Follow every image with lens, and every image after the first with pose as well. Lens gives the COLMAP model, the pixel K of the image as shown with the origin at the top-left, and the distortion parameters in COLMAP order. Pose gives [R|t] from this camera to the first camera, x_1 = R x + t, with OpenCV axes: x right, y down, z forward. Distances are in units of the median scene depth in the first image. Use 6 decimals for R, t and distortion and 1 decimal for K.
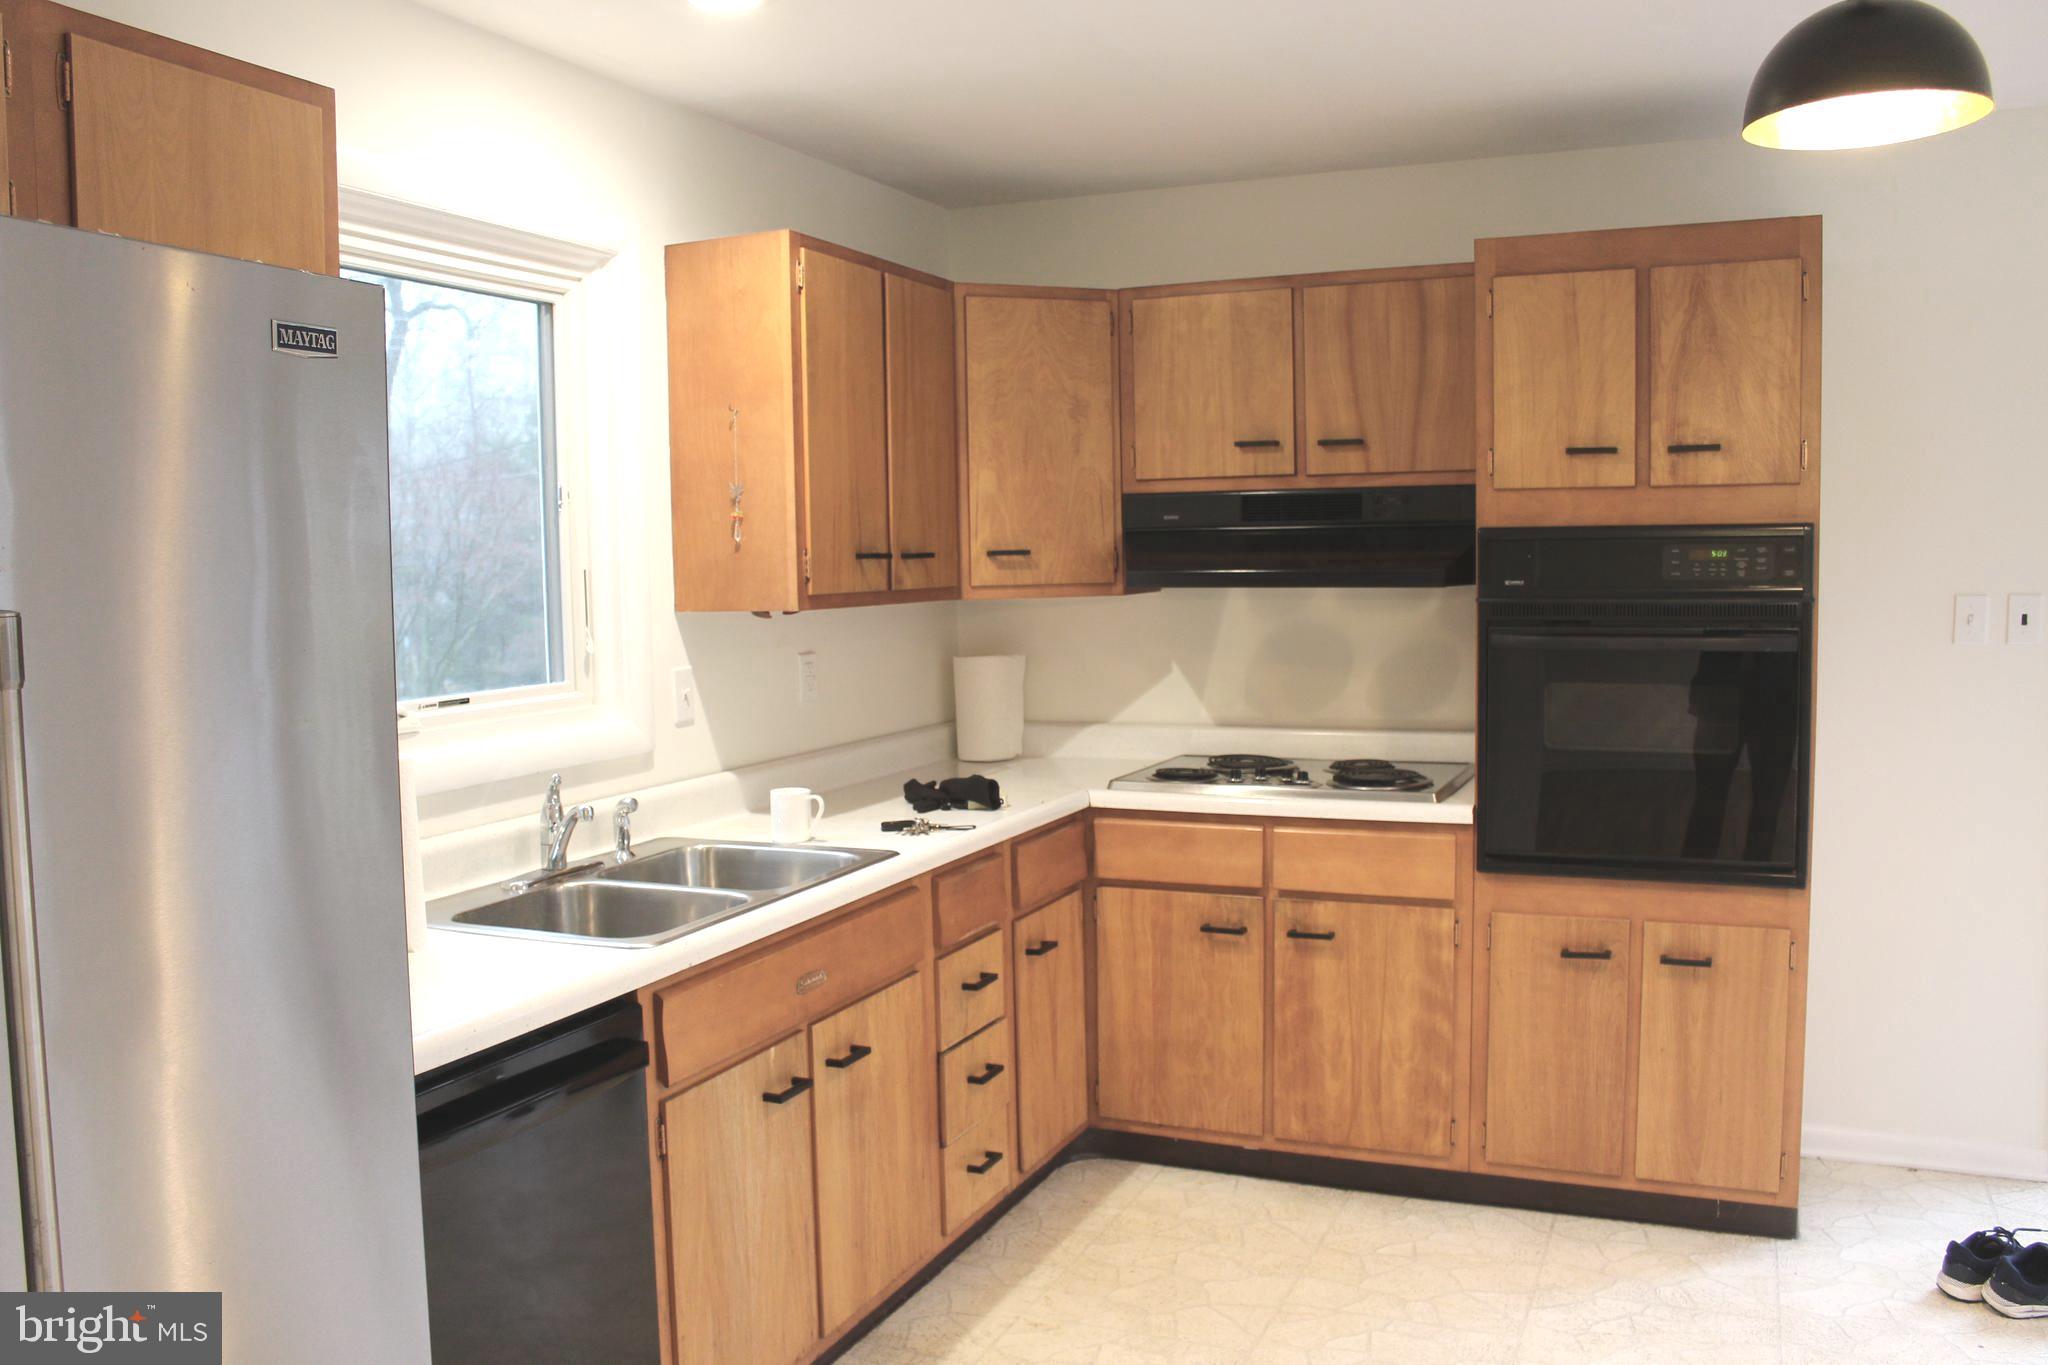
lens RADIAL K [[1699.7, 0, 1000.0], [0, 1699.7, 703.3], [0, 0, 1]] dist [-0.165645, 0.143812]
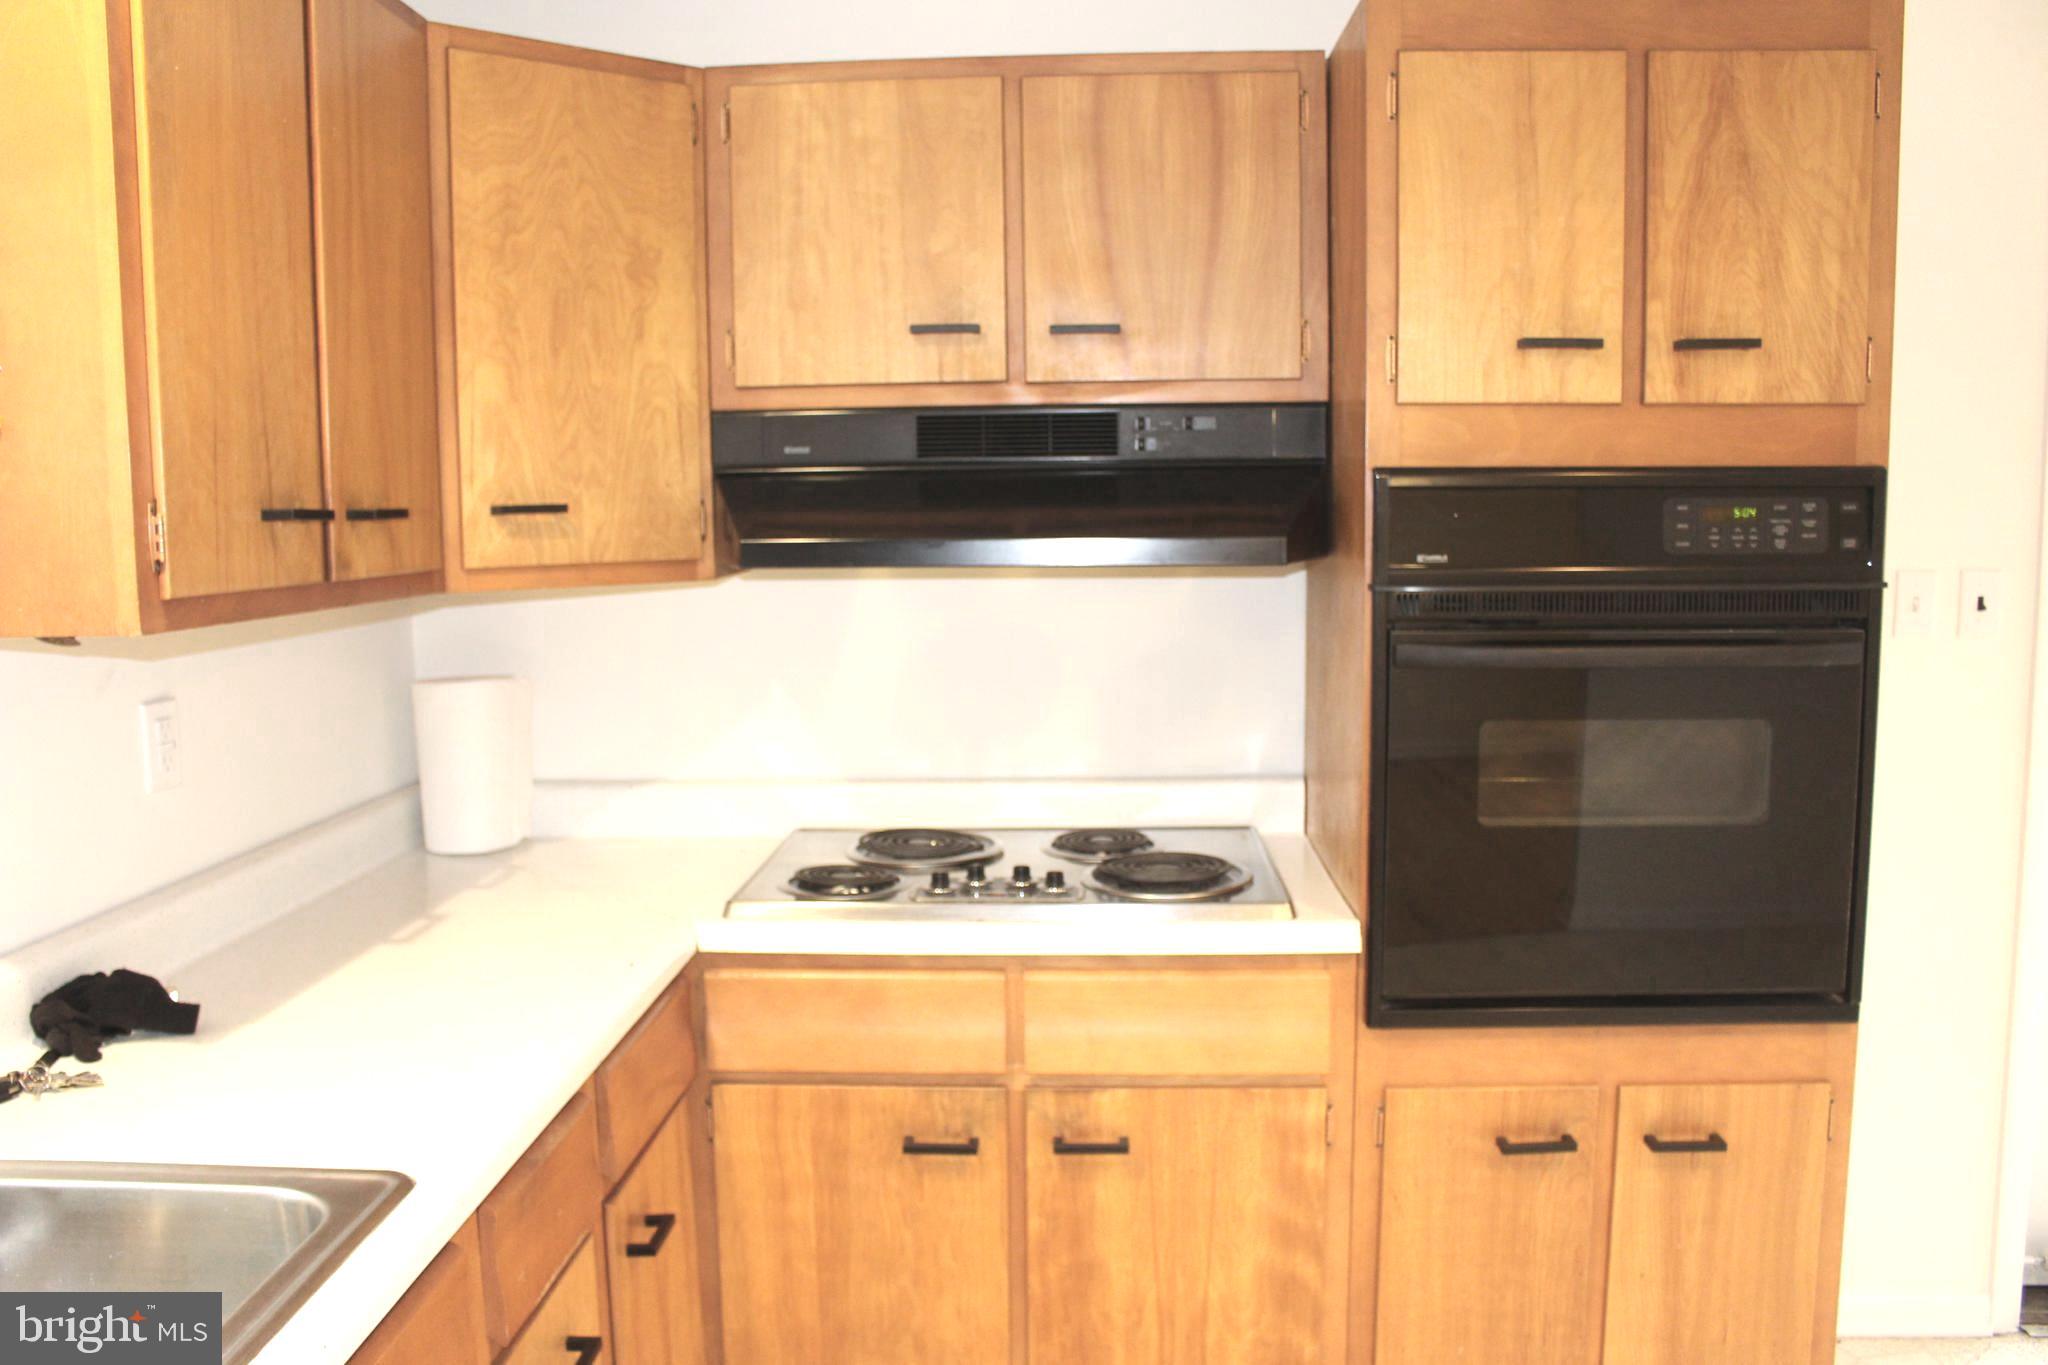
lens RADIAL K [[1699.7, 0, 1000.0], [0, 1699.7, 703.3], [0, 0, 1]] dist [-0.165645, 0.143812]
pose [[0.932491, -0.035180, 0.359476, -0.056586], [0.027150, 0.999257, 0.027364, -0.037869], [-0.360172, -0.015757, 0.932753, 0.455469]]
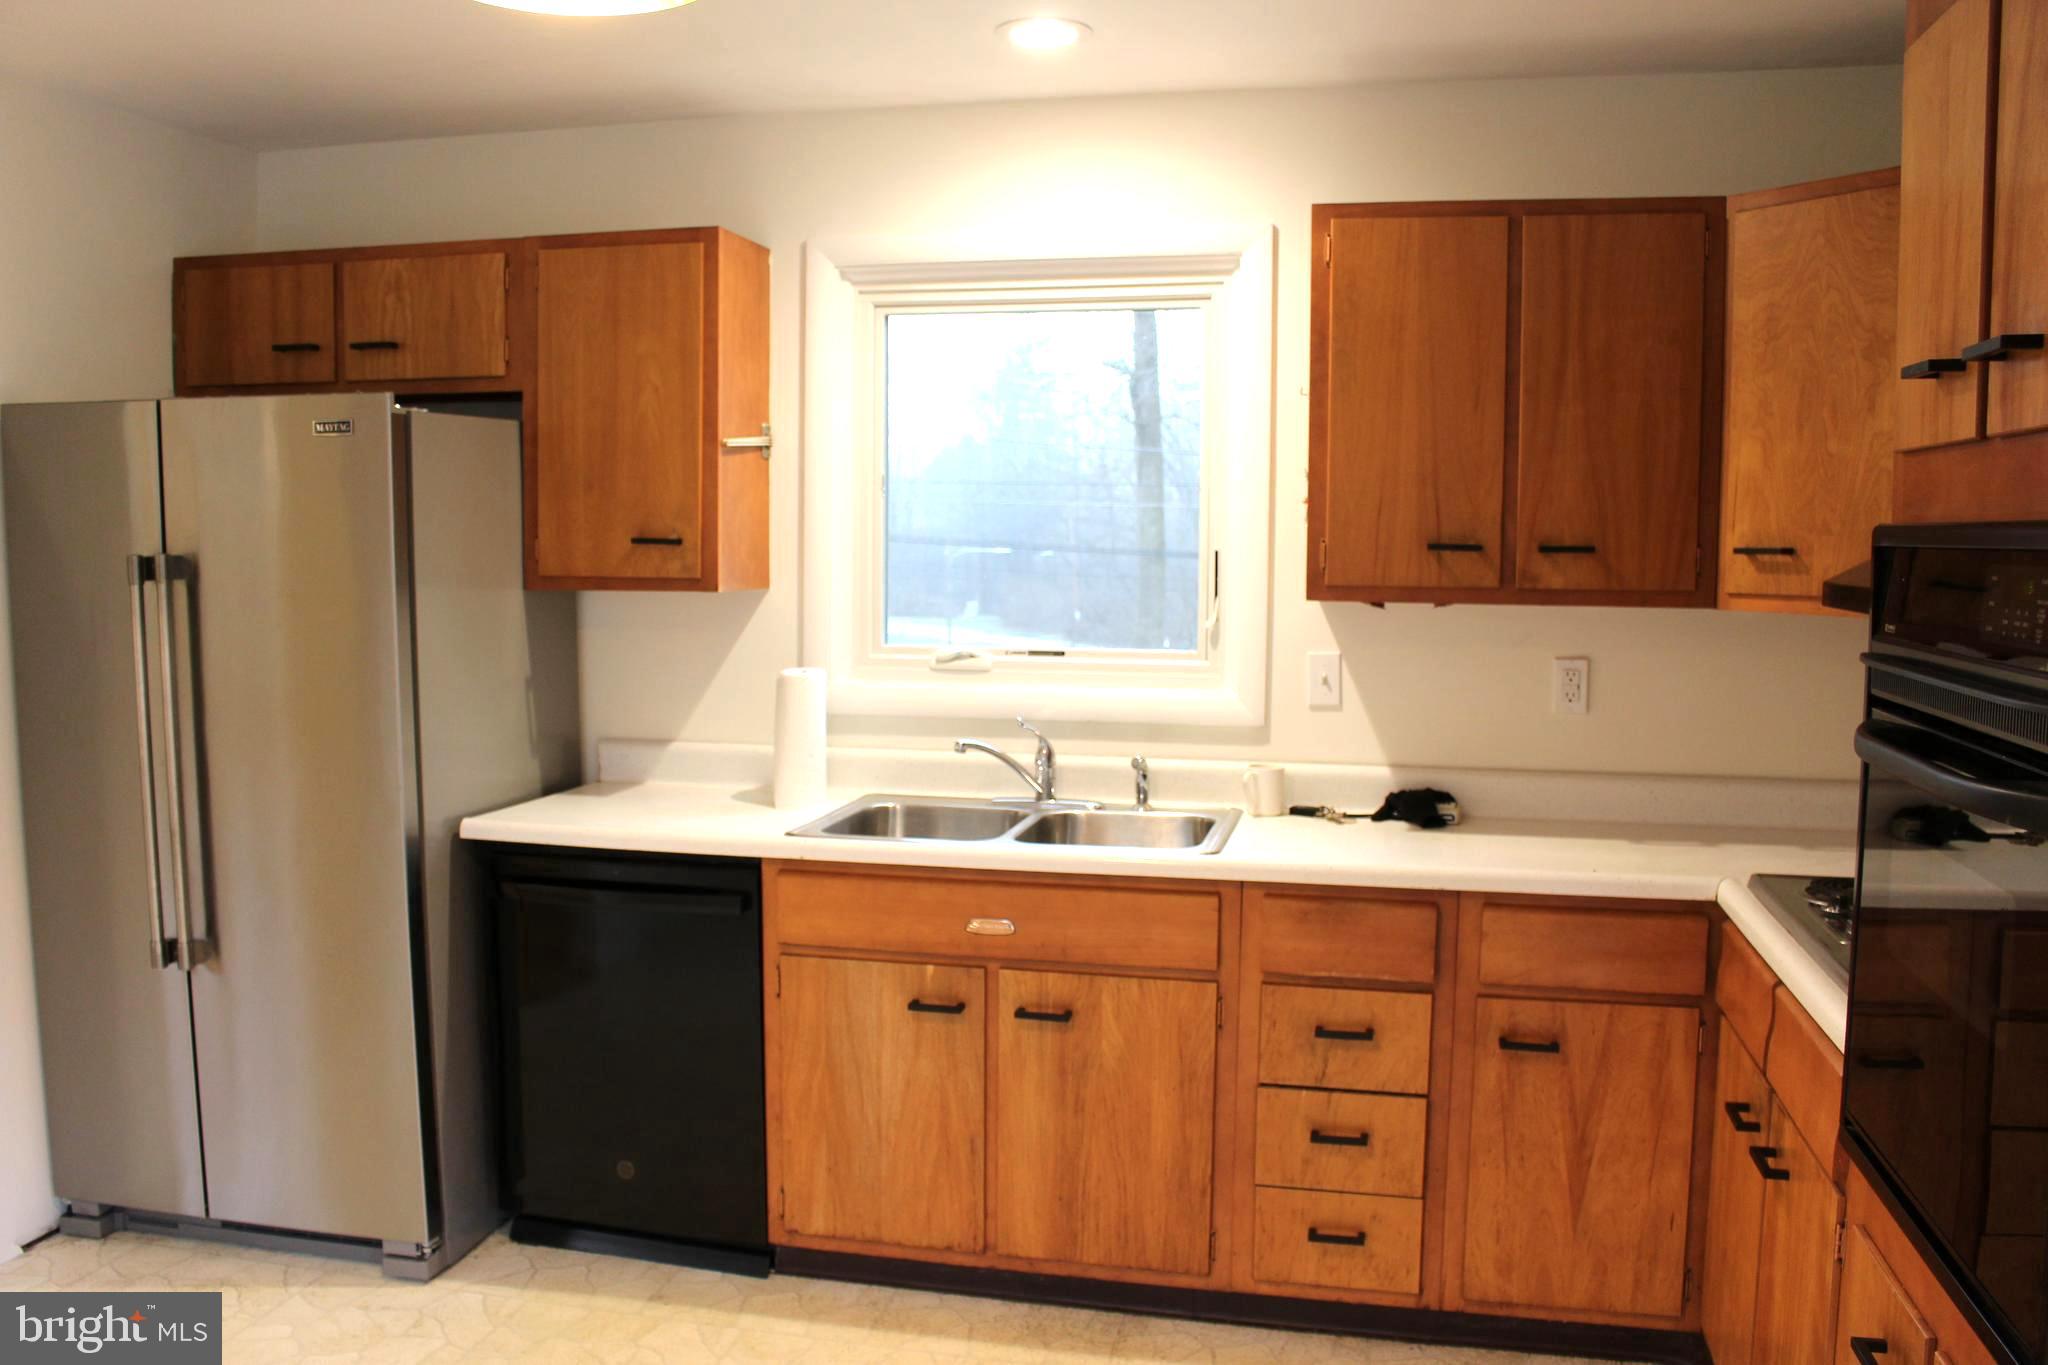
lens RADIAL K [[1699.7, 0, 1000.0], [0, 1699.7, 703.3], [0, 0, 1]] dist [-0.165645, 0.143812]
pose [[0.179448, 0.118412, -0.976615, 0.716866], [-0.093067, 0.990321, 0.102973, -0.071700], [0.979355, 0.072413, 0.188731, 0.588828]]
